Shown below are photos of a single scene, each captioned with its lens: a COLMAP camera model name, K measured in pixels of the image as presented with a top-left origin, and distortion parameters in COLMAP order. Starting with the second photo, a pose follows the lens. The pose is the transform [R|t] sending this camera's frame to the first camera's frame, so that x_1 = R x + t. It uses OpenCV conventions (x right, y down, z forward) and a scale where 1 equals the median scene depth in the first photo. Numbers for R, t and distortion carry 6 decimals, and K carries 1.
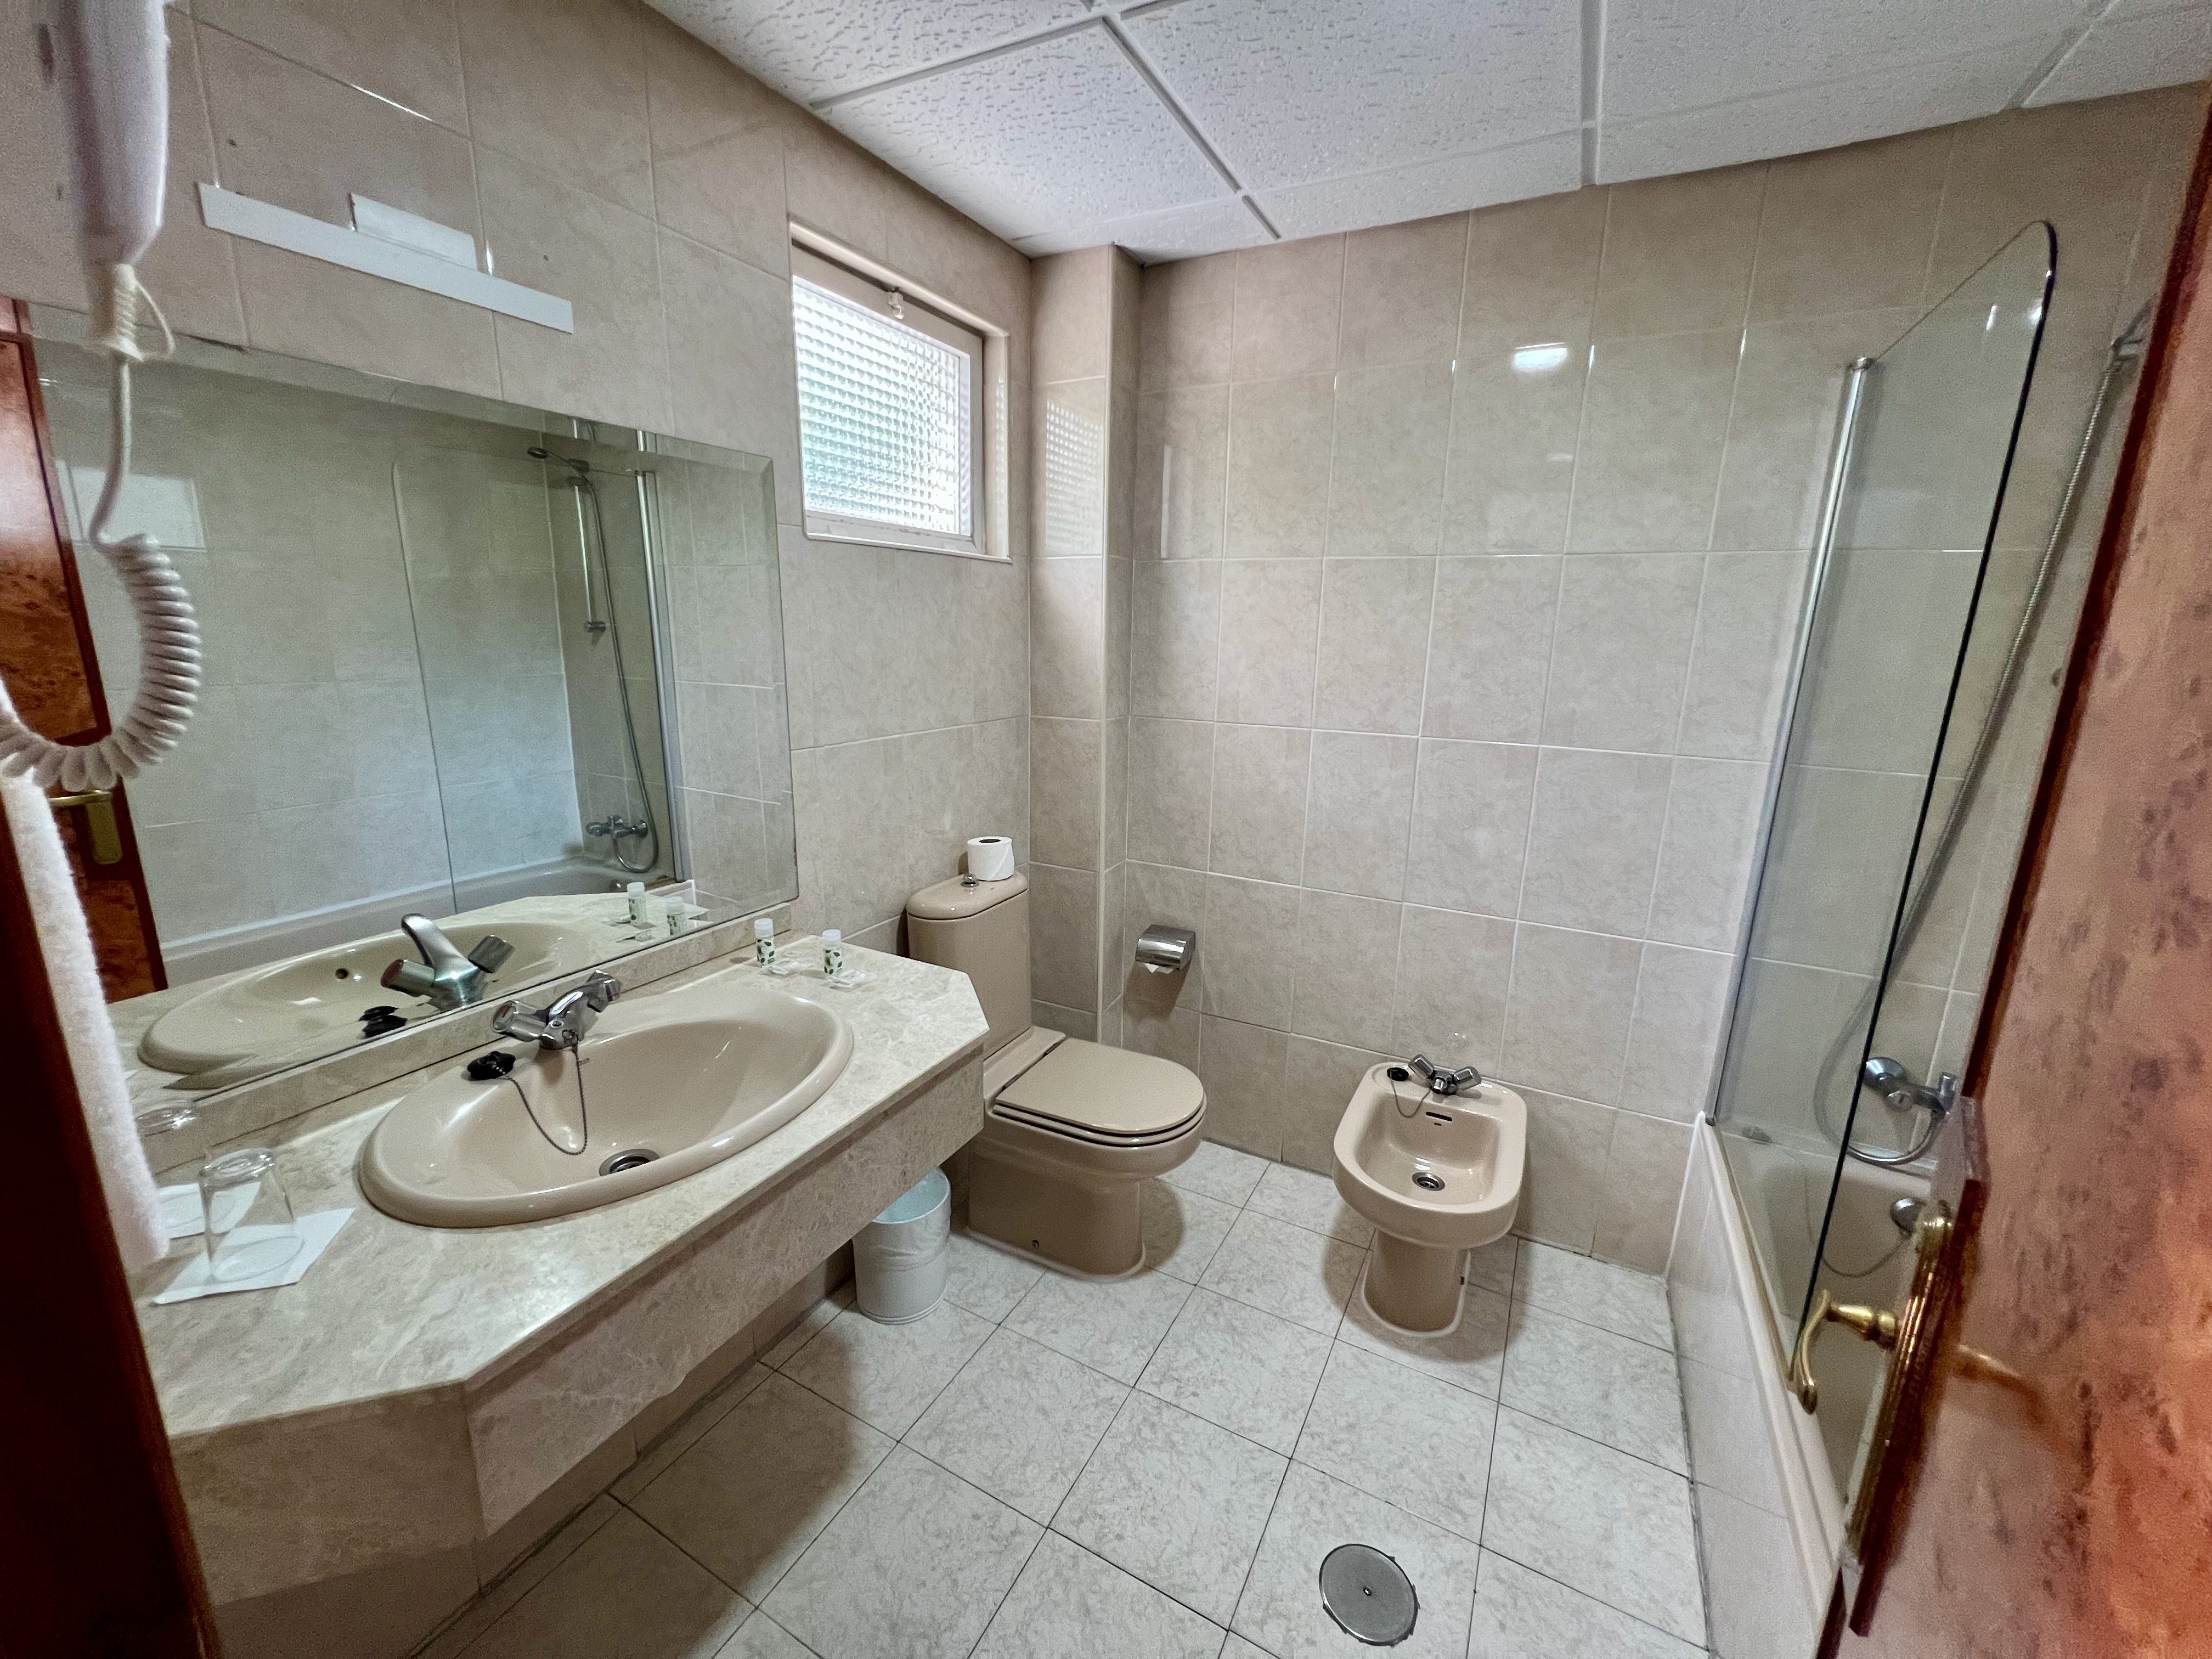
lens RADIAL K [[869.4, 0, 1111.7], [0, 869.4, 820.9], [0, 0, 1]] dist [-0.004499, 0.001724]
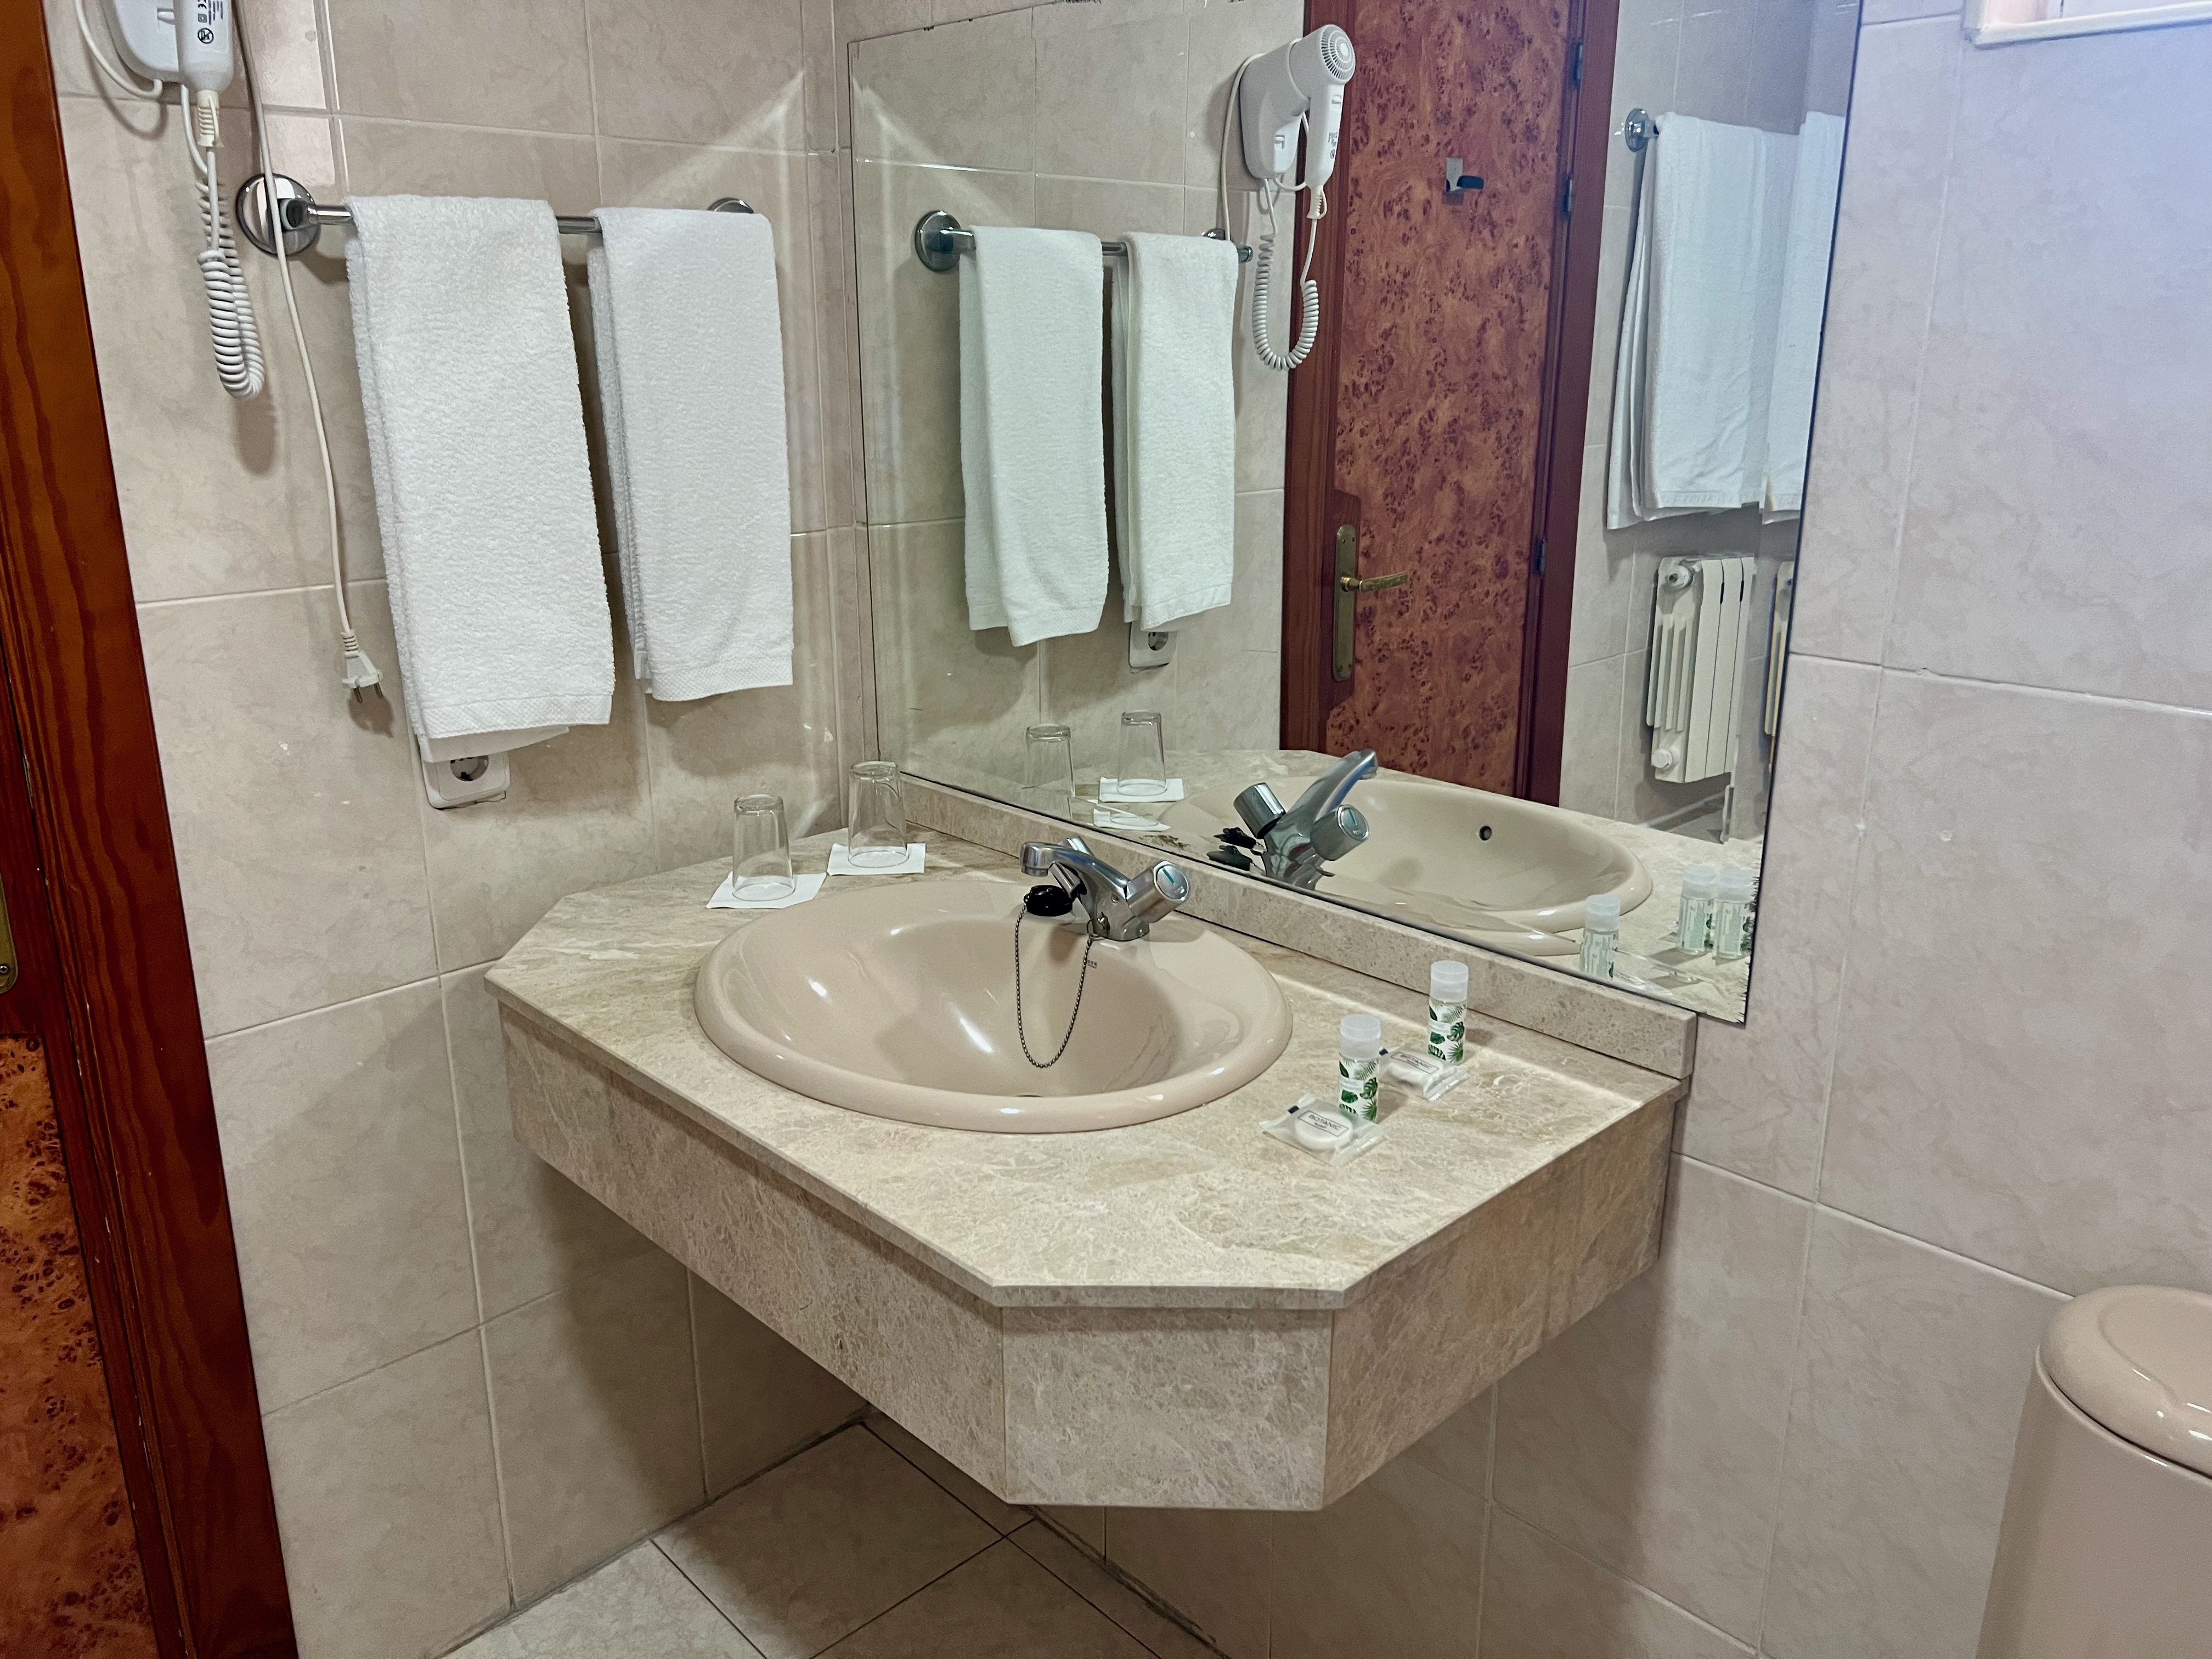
lens RADIAL K [[1666.0, 0, 1110.8], [0, 1666.0, 823.1], [0, 0, 1]] dist [0.027012, -0.010942]
pose [[-0.311741, 0.241829, -0.918878, 0.594891], [-0.222190, 0.921704, 0.317953, -0.260800], [0.923823, 0.303284, -0.233601, 1.349286]]
